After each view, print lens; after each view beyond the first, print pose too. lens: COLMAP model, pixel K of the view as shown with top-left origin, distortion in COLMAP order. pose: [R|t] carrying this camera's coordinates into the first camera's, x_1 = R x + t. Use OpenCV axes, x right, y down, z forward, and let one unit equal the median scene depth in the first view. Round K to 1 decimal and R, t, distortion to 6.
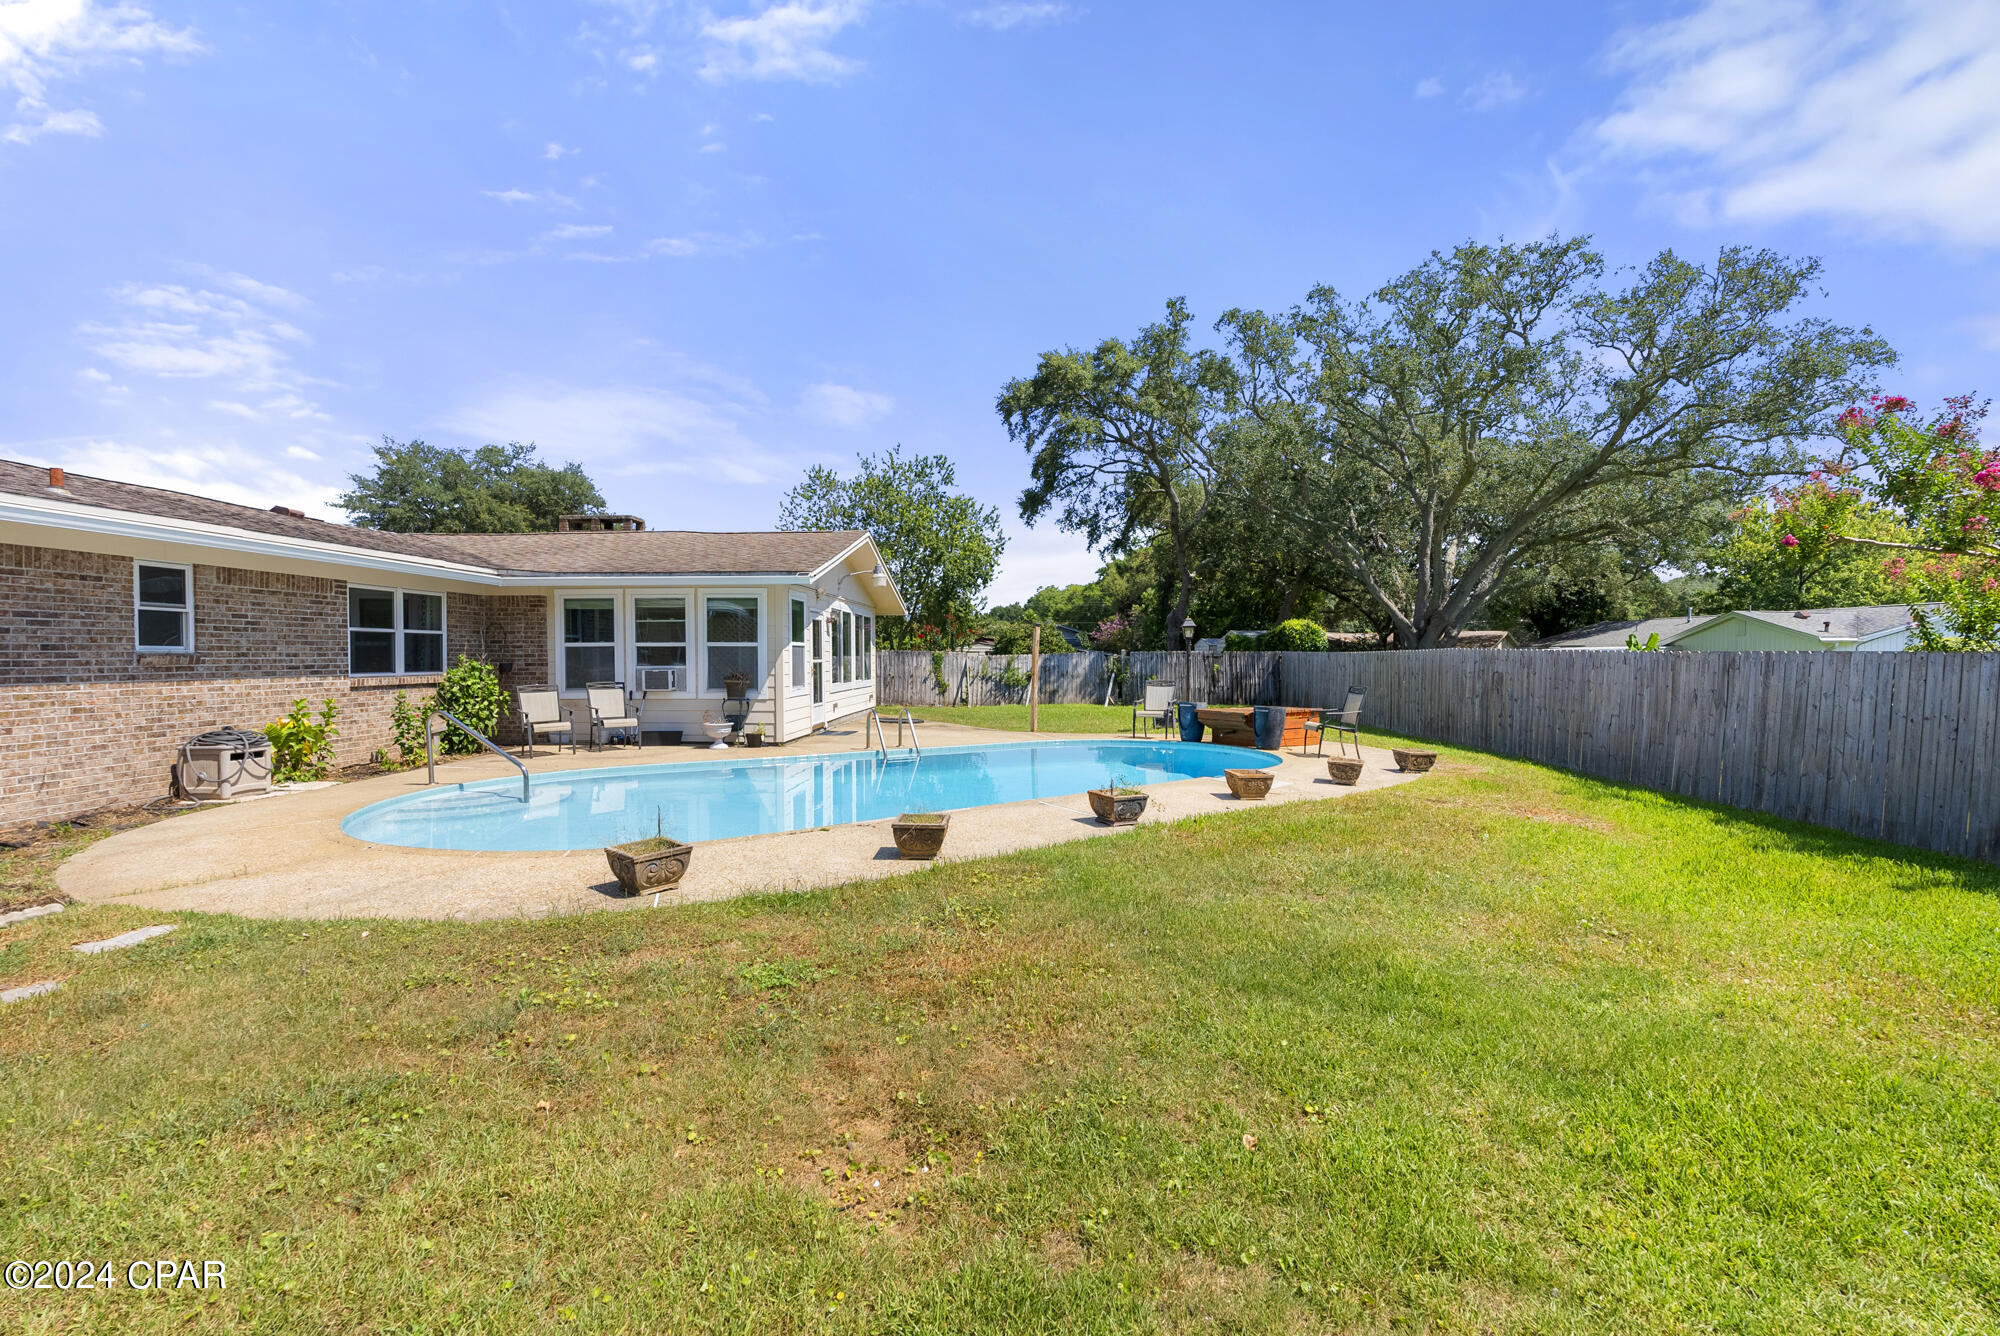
lens RADIAL K [[878.1, 0, 1008.9], [0, 878.1, 673.8], [0, 0, 1]] dist [-0.018643, 0.002167]
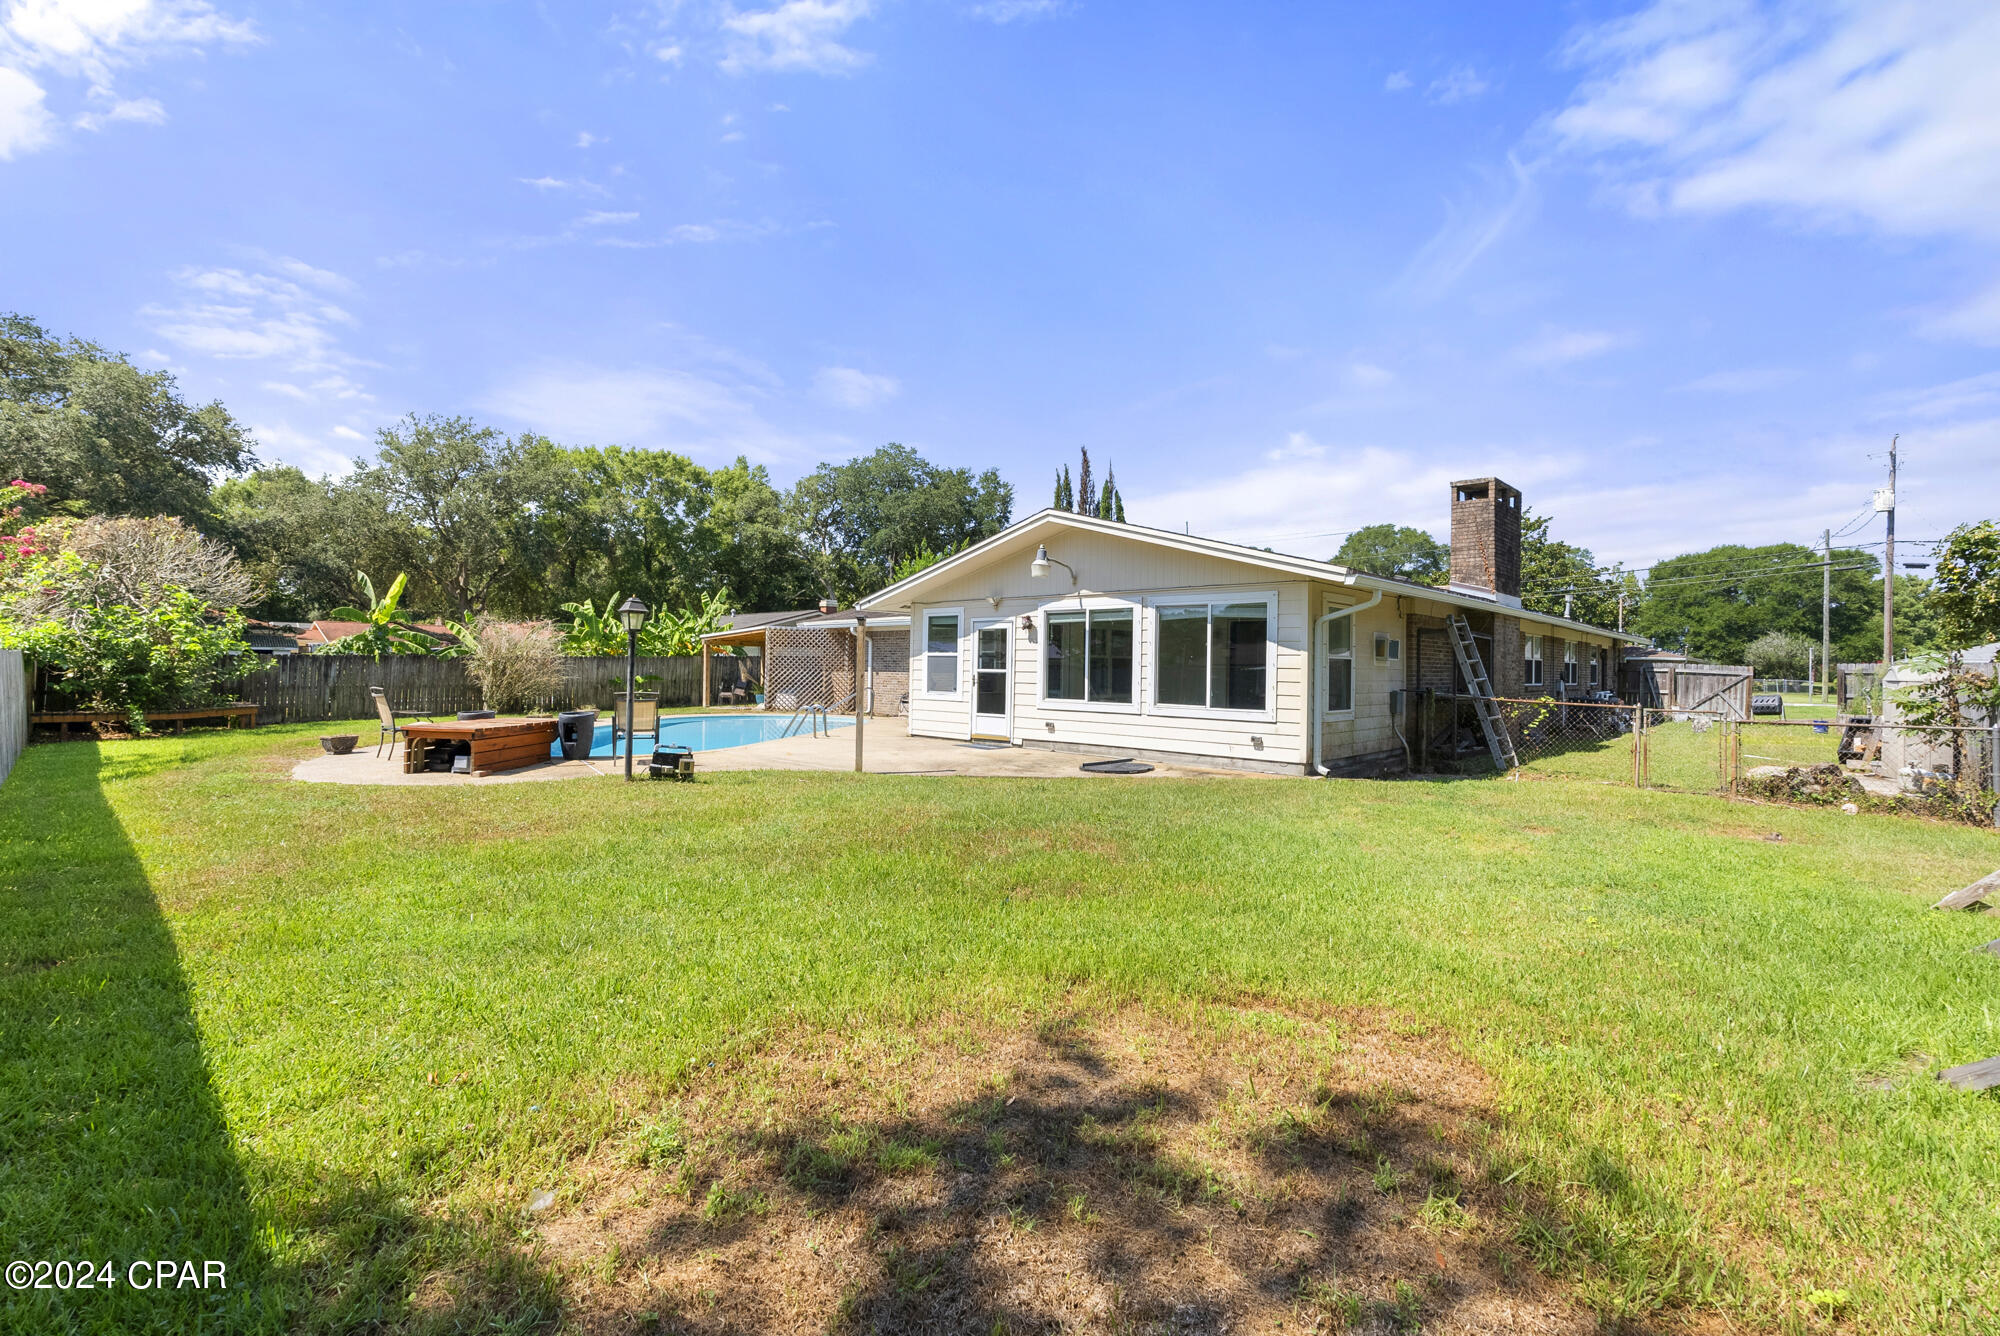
lens RADIAL K [[878.1, 0, 986.6], [0, 878.1, 660.9], [0, 0, 1]] dist [-0.018643, 0.002167]
pose [[-0.671950, -0.010568, -0.740521, 0.584358], [-0.027028, 0.999582, 0.010260, -0.040585], [0.740103, 0.026909, -0.671955, 1.900430]]
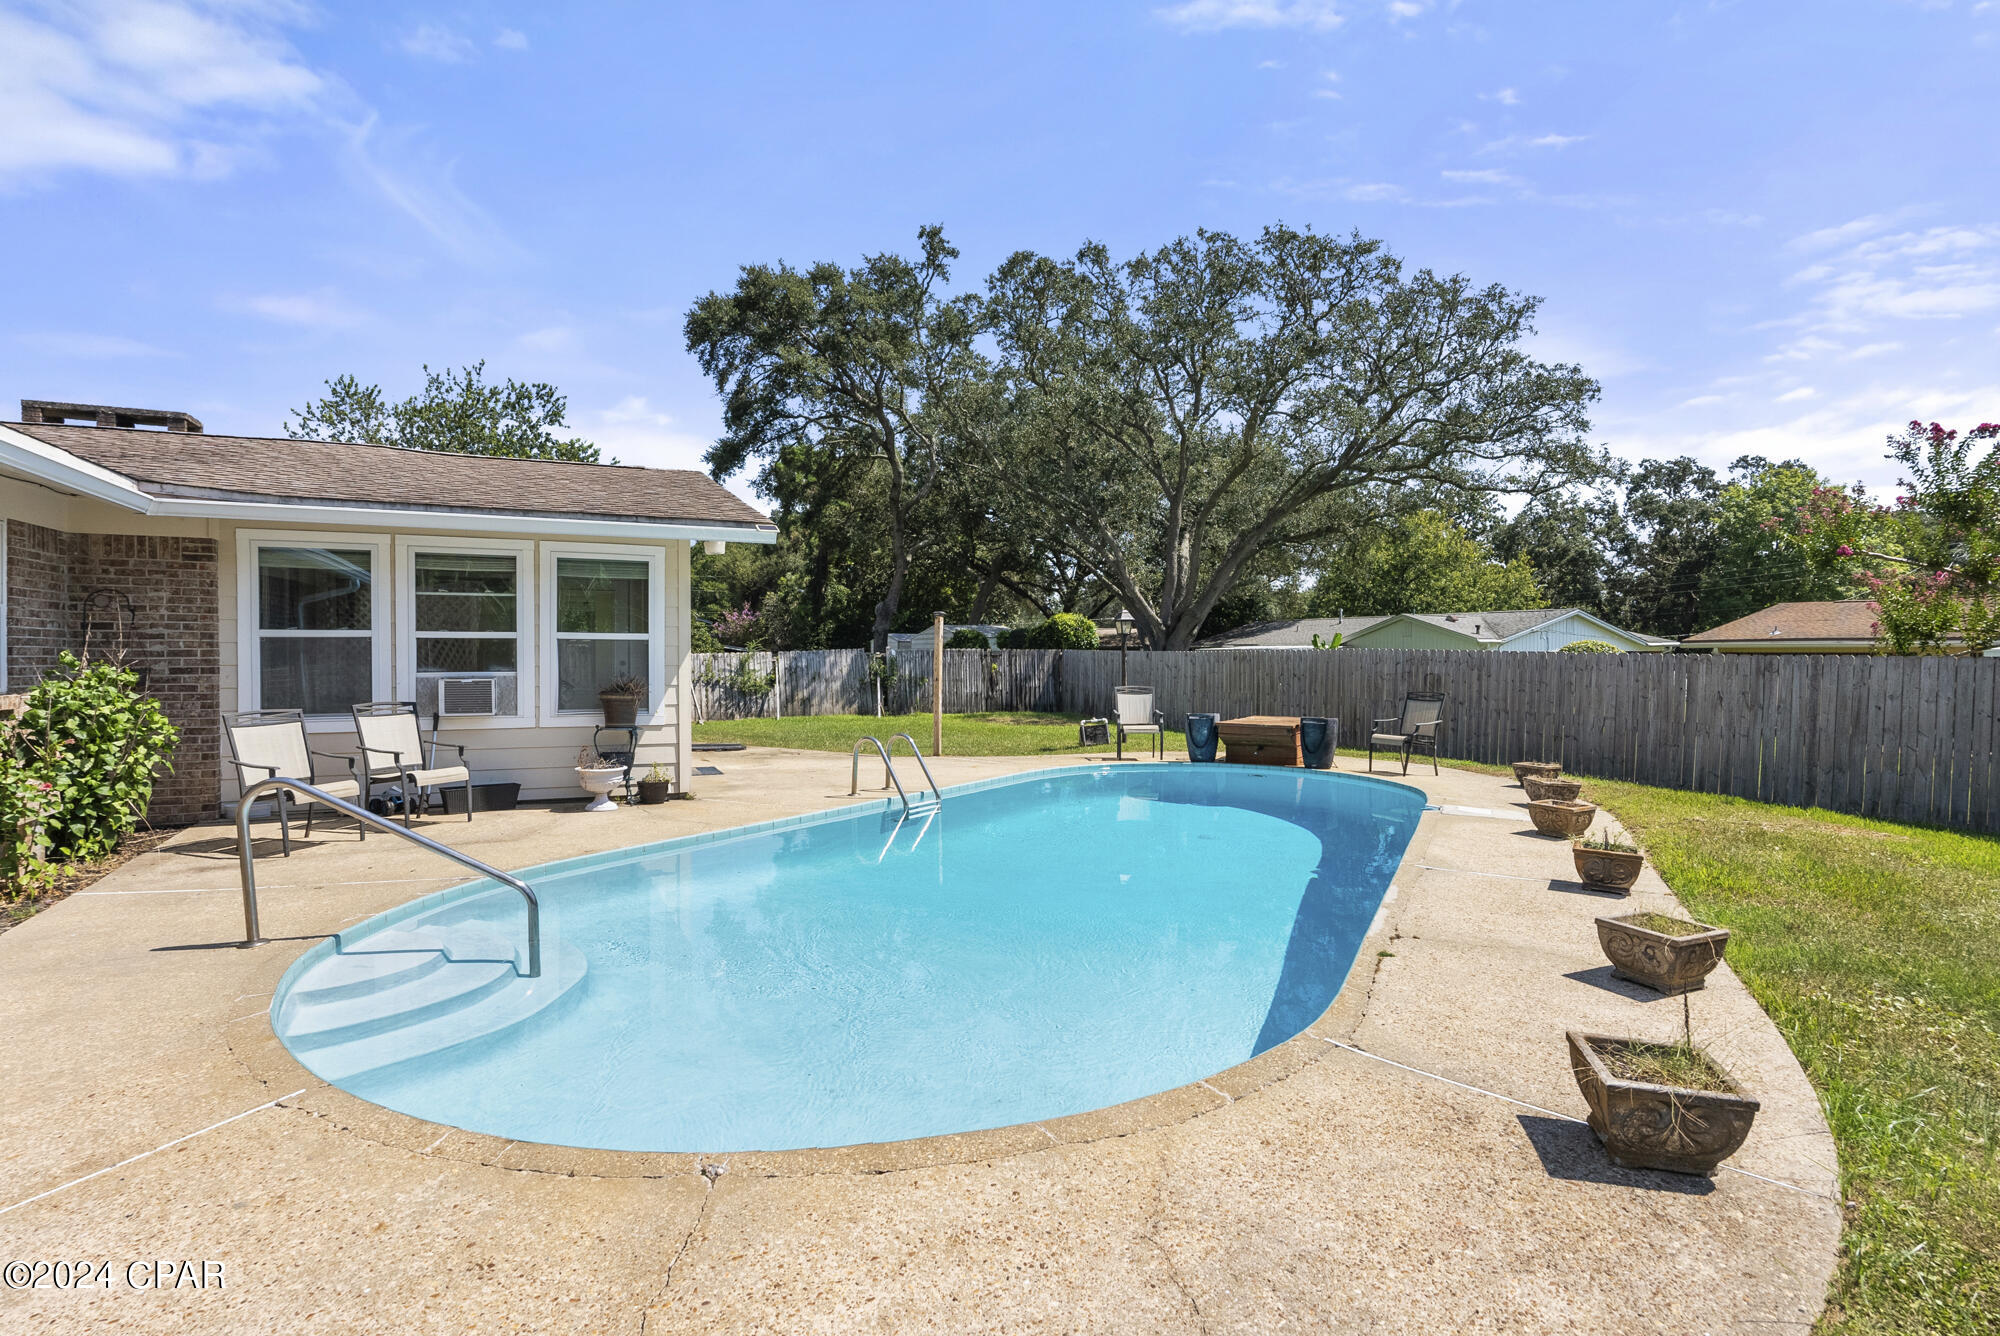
lens RADIAL K [[992.7, 0, 1011.2], [0, 992.7, 675.8], [0, 0, 1]] dist [-0.010574, 0.000109]
pose [[0.894841, -0.006264, 0.446341, -0.368096], [0.005038, 0.999980, 0.003933, -0.007362], [-0.446356, -0.001271, 0.894855, 0.255871]]
